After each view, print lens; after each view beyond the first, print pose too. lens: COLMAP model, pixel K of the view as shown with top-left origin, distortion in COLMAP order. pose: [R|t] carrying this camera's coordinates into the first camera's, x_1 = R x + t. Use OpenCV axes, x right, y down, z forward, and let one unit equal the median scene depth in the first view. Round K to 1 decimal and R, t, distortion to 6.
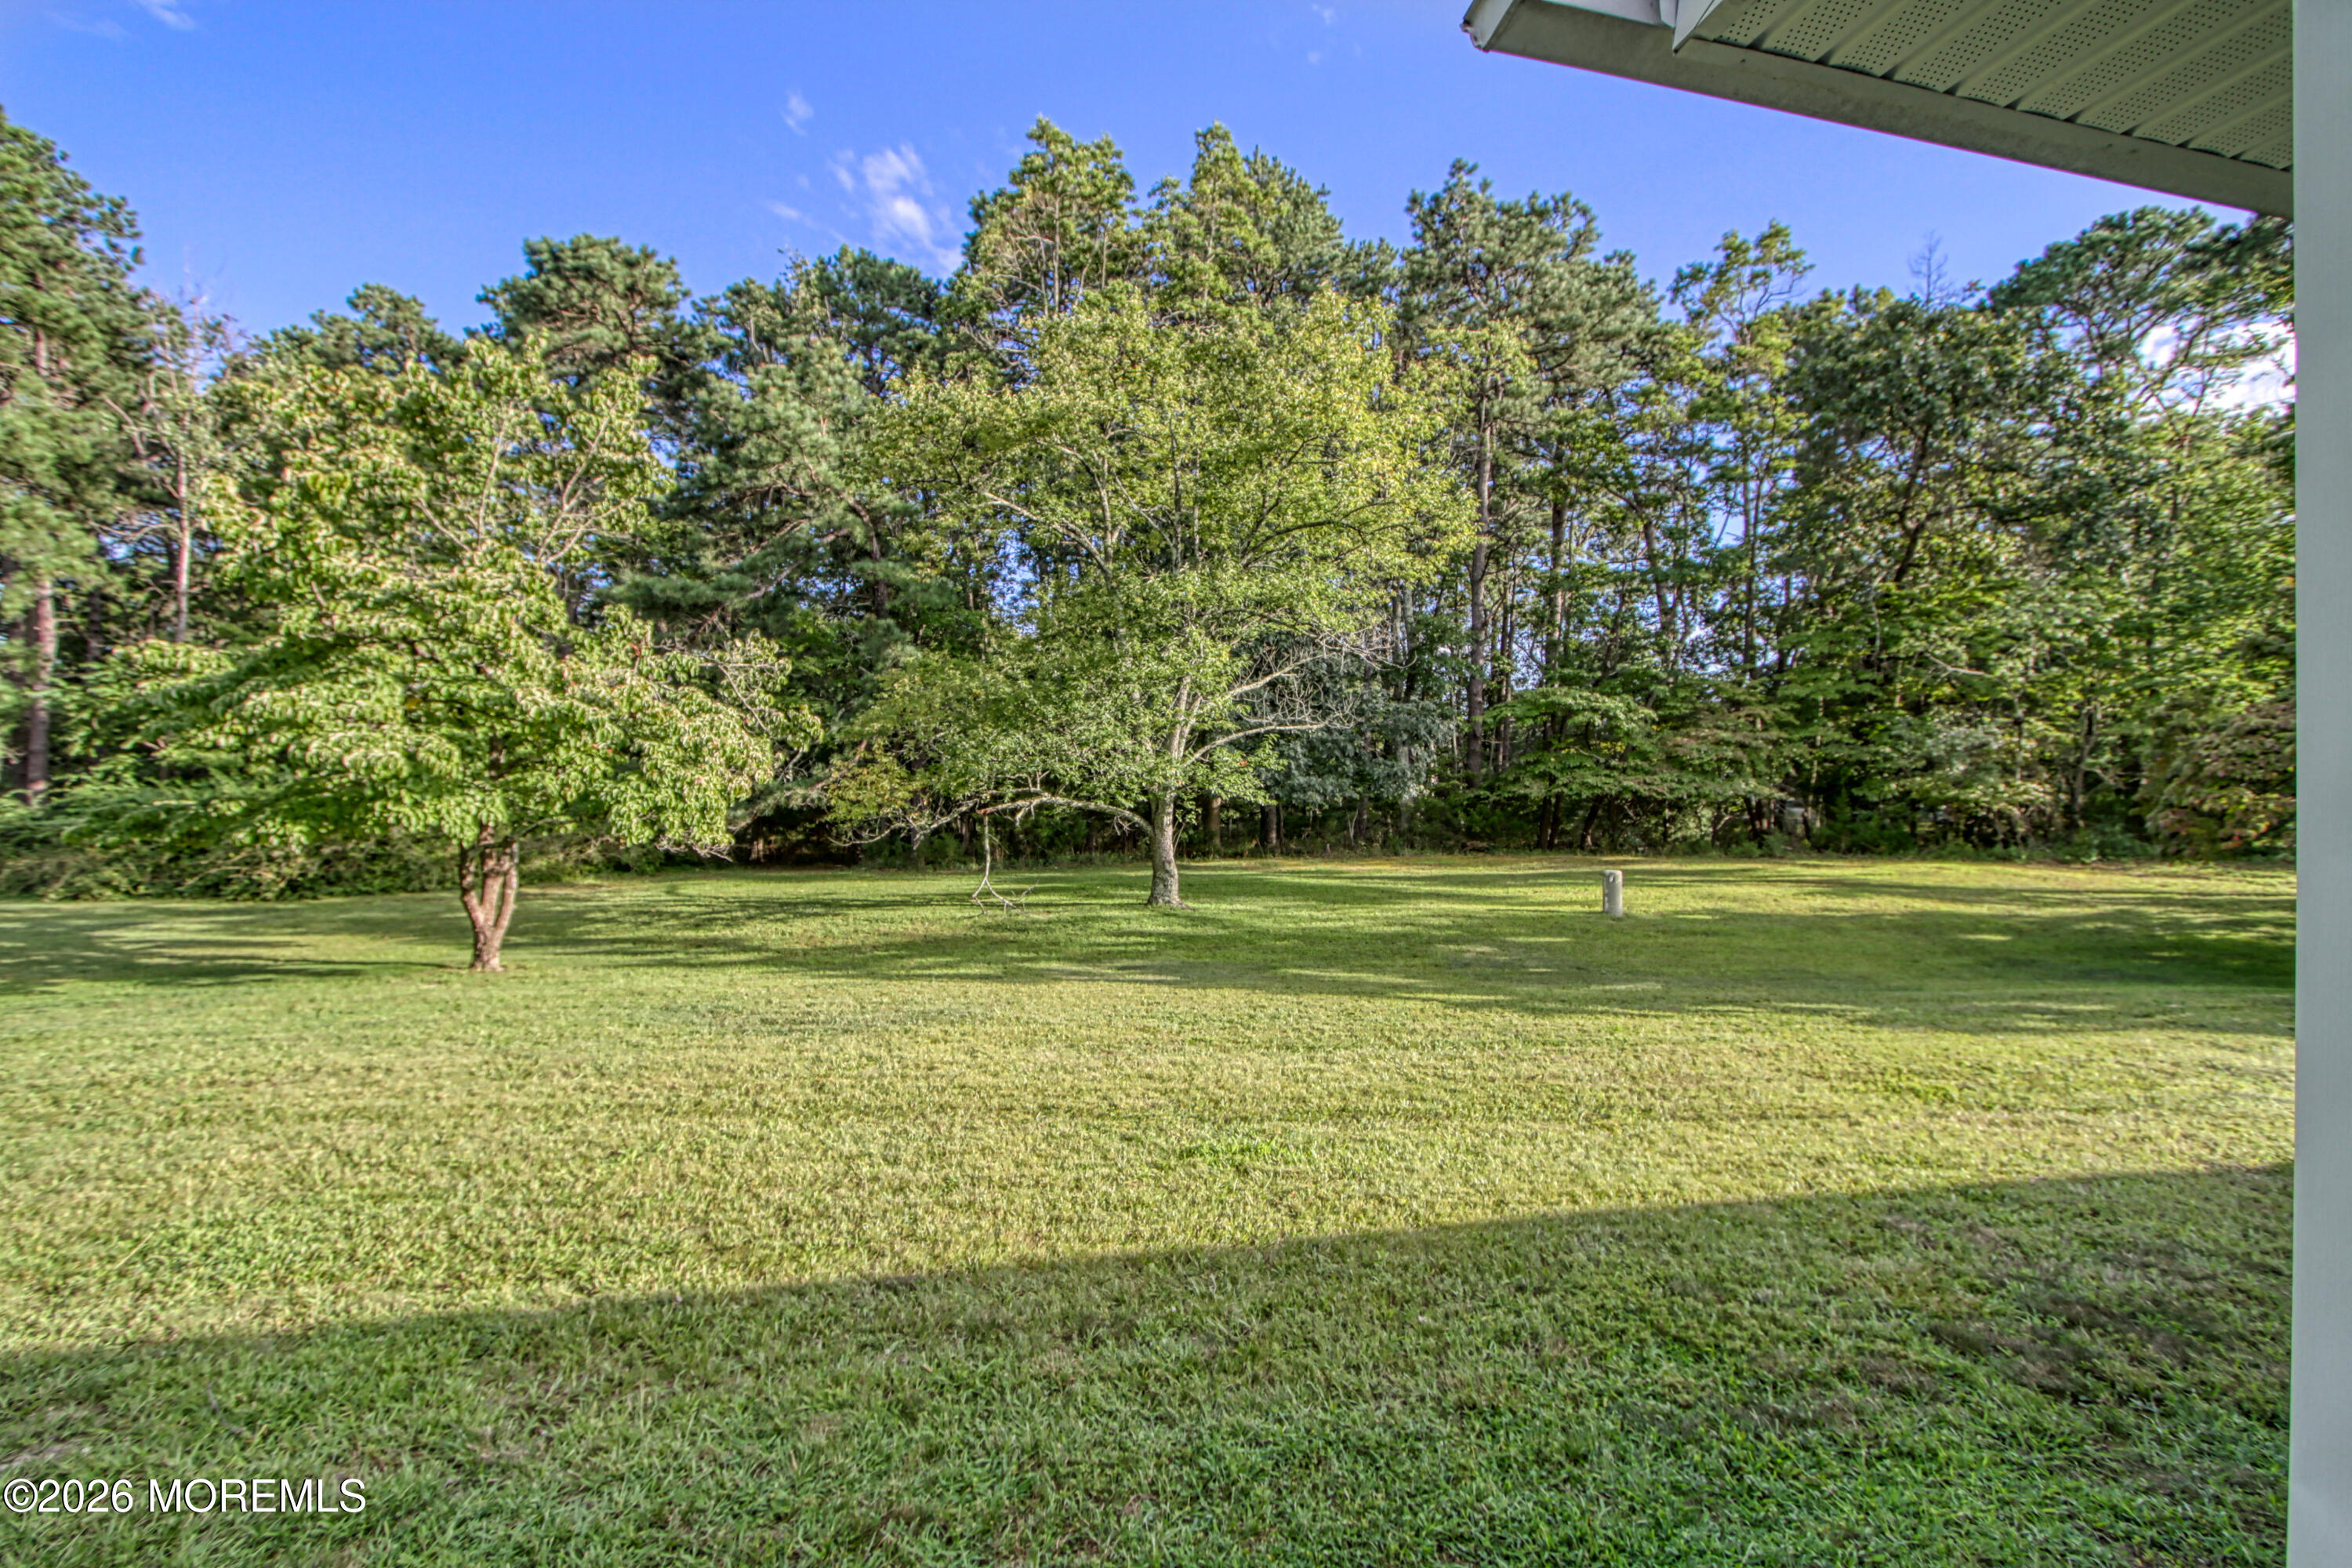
lens RADIAL K [[1105.7, 0, 1154.2], [0, 1105.7, 779.9], [0, 0, 1]] dist [-0.013128, 0.002185]
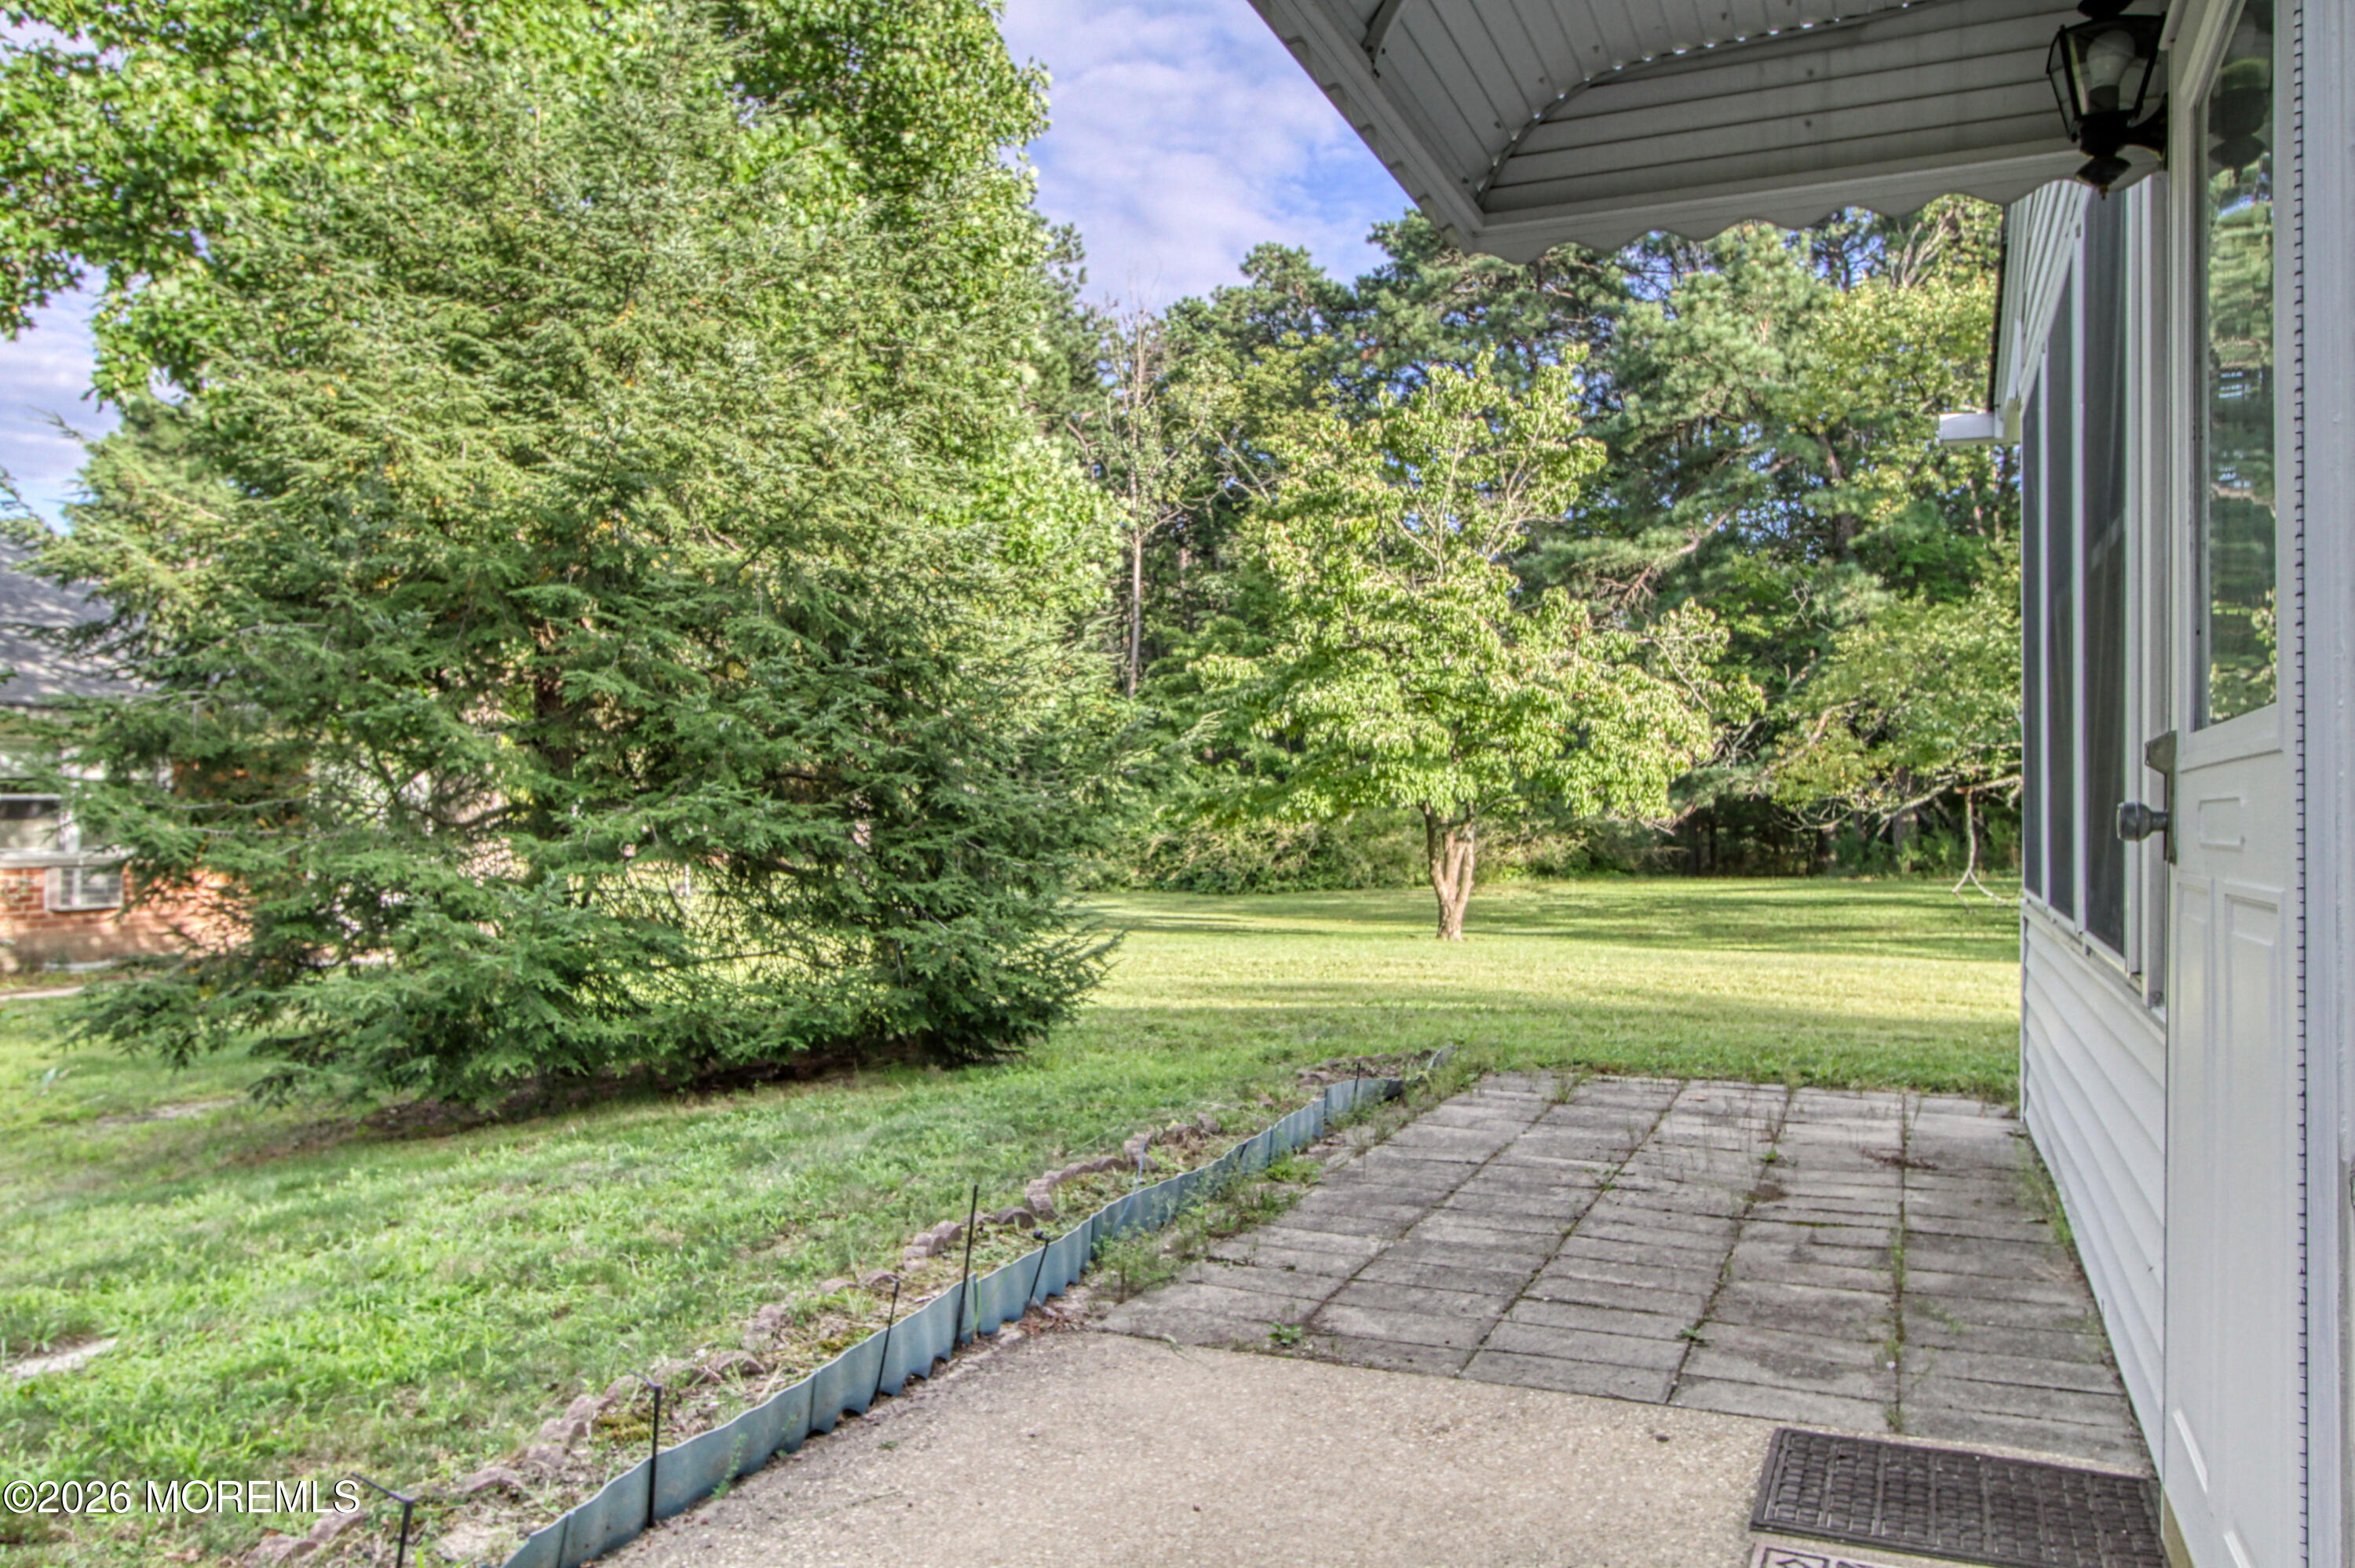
lens RADIAL K [[1735.5, 0, 1168.4], [0, 1735.5, 779.2], [0, 0, 1]] dist [-0.009282, 0.000511]
pose [[0.803489, -0.025389, -0.594778, 0.184799], [0.021027, 0.999677, -0.014266, 0.034616], [0.594948, -0.001044, 0.803764, -0.535124]]
